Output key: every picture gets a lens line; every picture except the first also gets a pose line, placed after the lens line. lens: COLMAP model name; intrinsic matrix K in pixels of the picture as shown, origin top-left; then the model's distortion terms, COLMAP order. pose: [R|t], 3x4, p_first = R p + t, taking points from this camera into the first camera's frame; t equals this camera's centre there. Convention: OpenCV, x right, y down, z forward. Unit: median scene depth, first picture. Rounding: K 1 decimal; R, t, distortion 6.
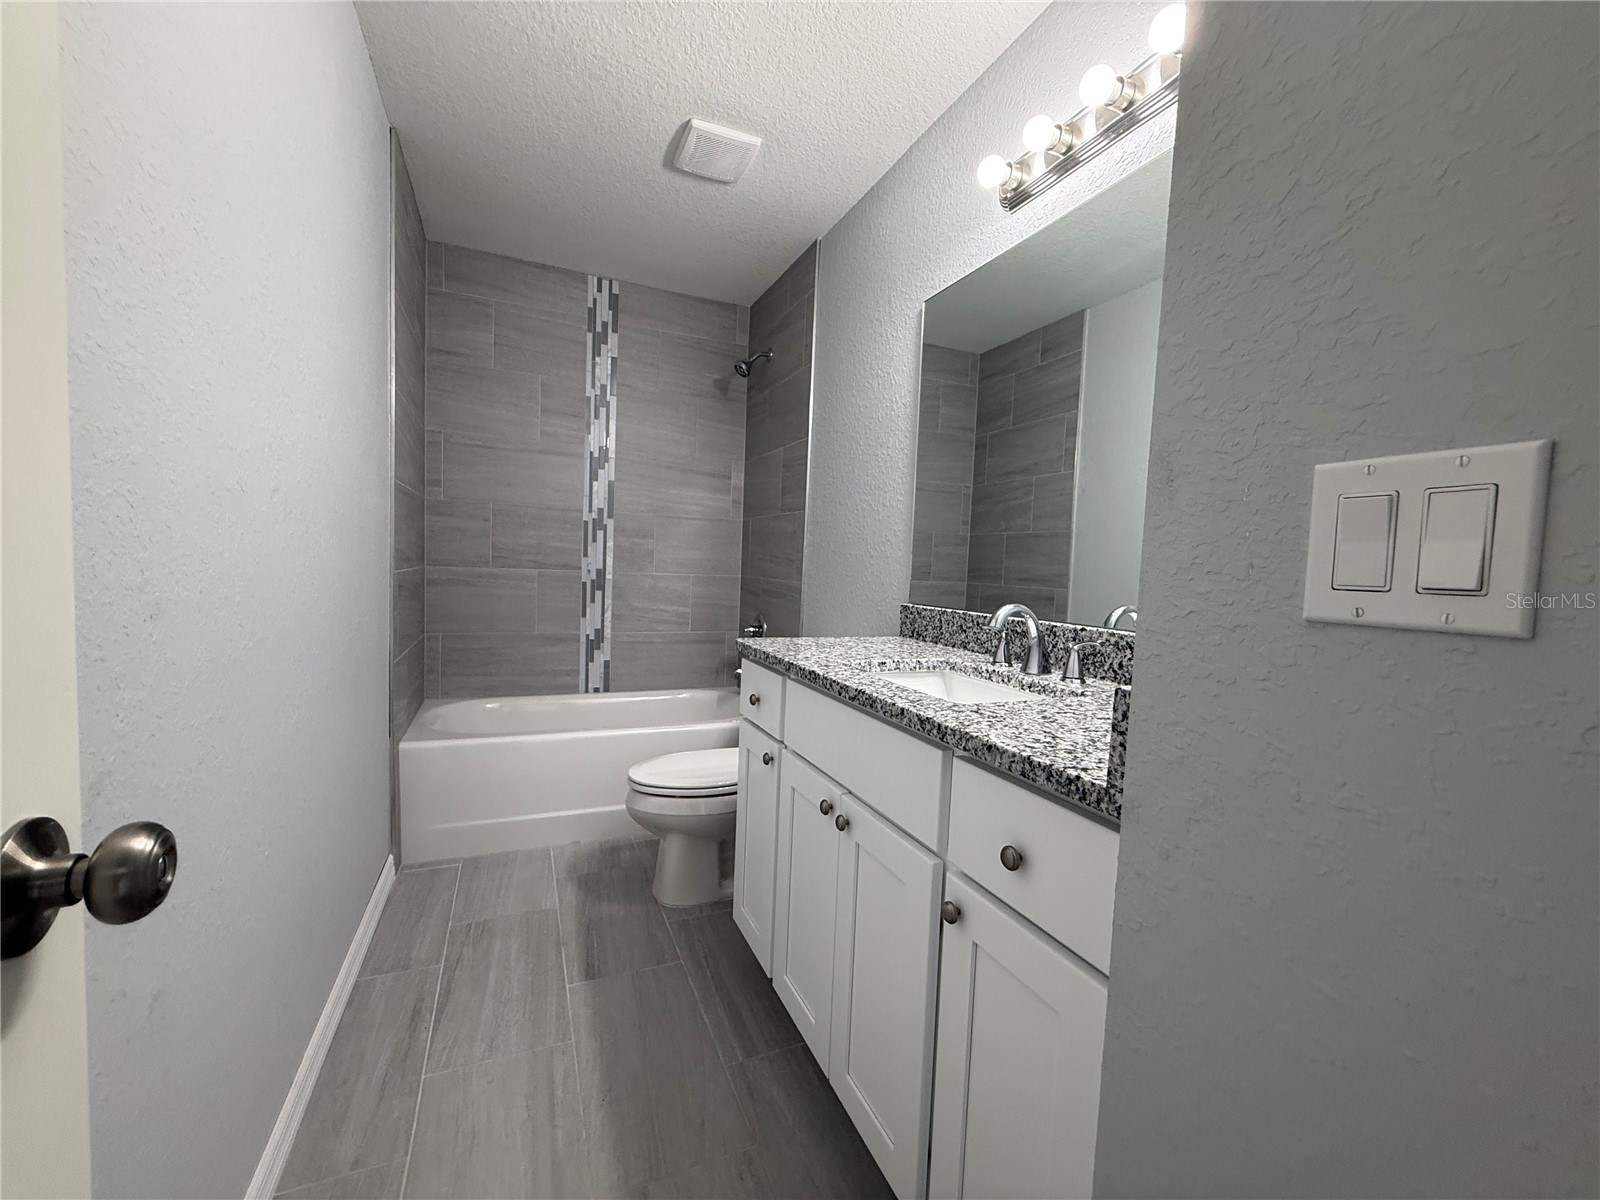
lens RADIAL K [[544.2, 0, 797.5], [0, 544.2, 581.7], [0, 0, 1]] dist [-0.024147, 0.000112]
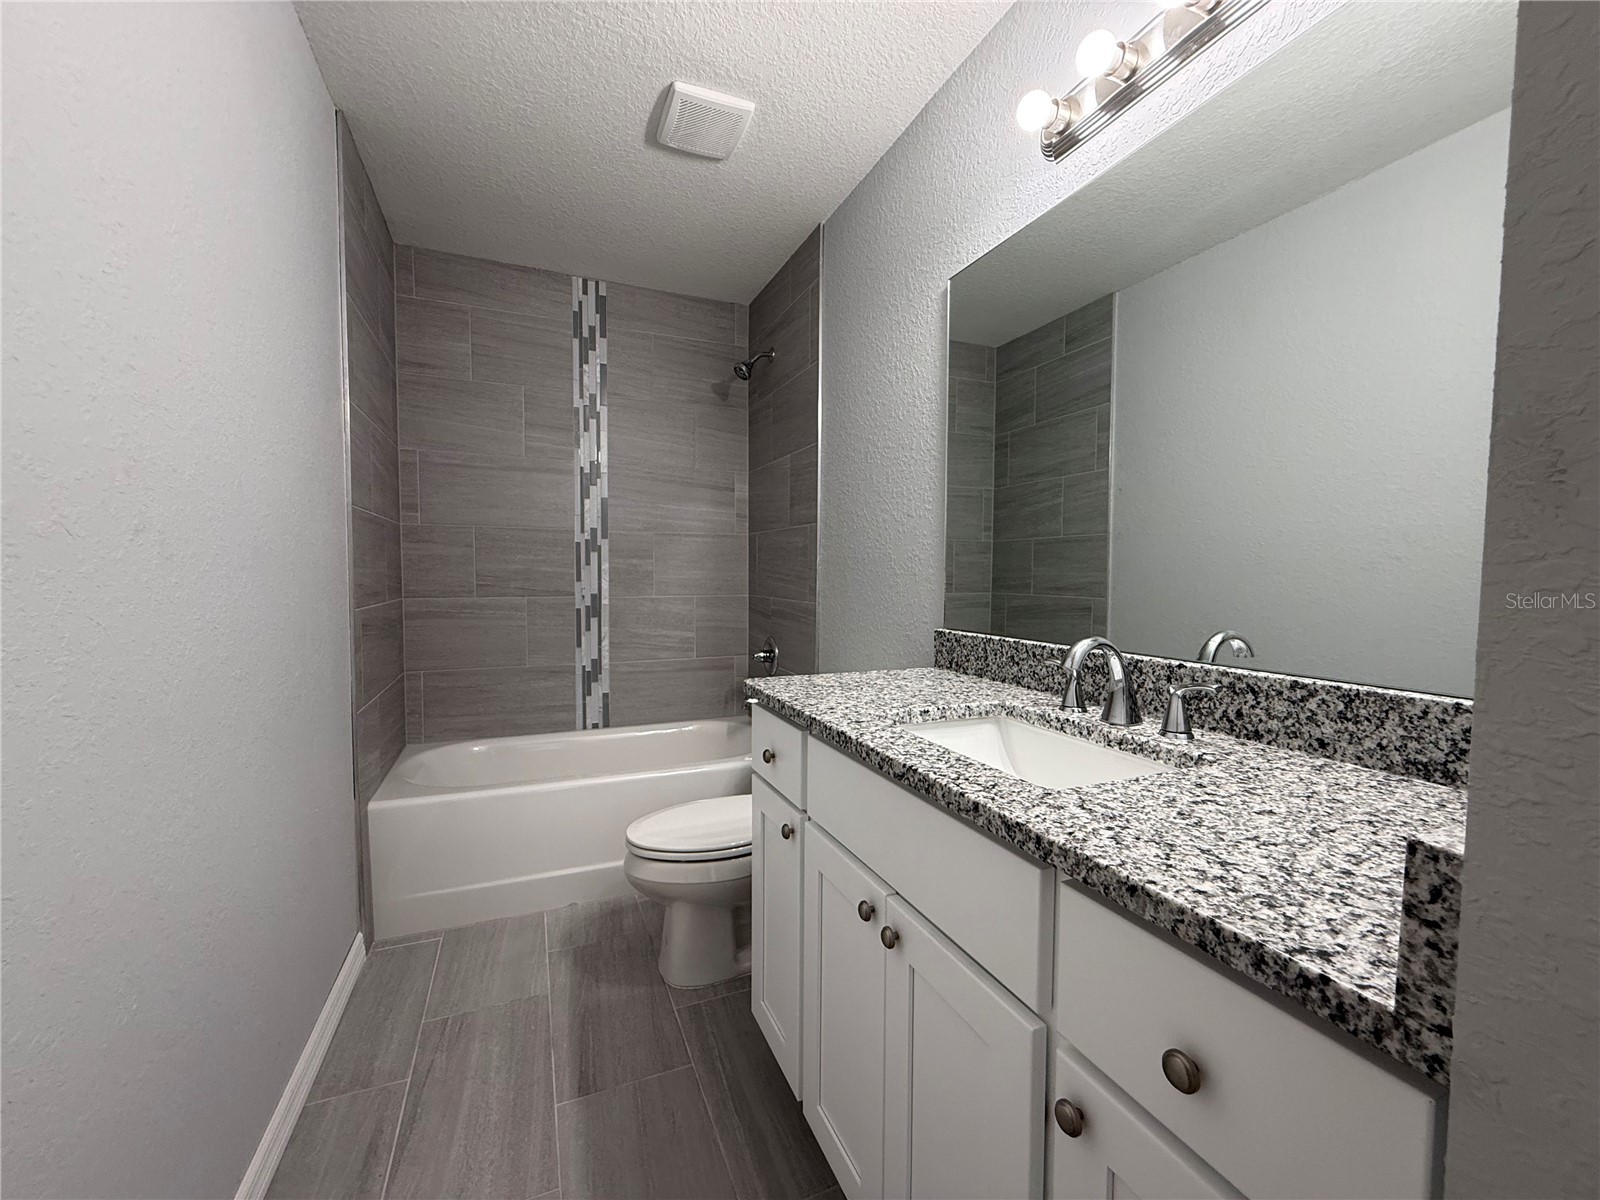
lens RADIAL K [[544.2, 0, 797.5], [0, 544.2, 581.7], [0, 0, 1]] dist [-0.024147, 0.000112]
pose [[0.999307, -0.034129, -0.014857, -0.010470], [0.033879, 0.999285, -0.016759, -0.025439], [0.015418, 0.016244, 0.999749, 0.127142]]
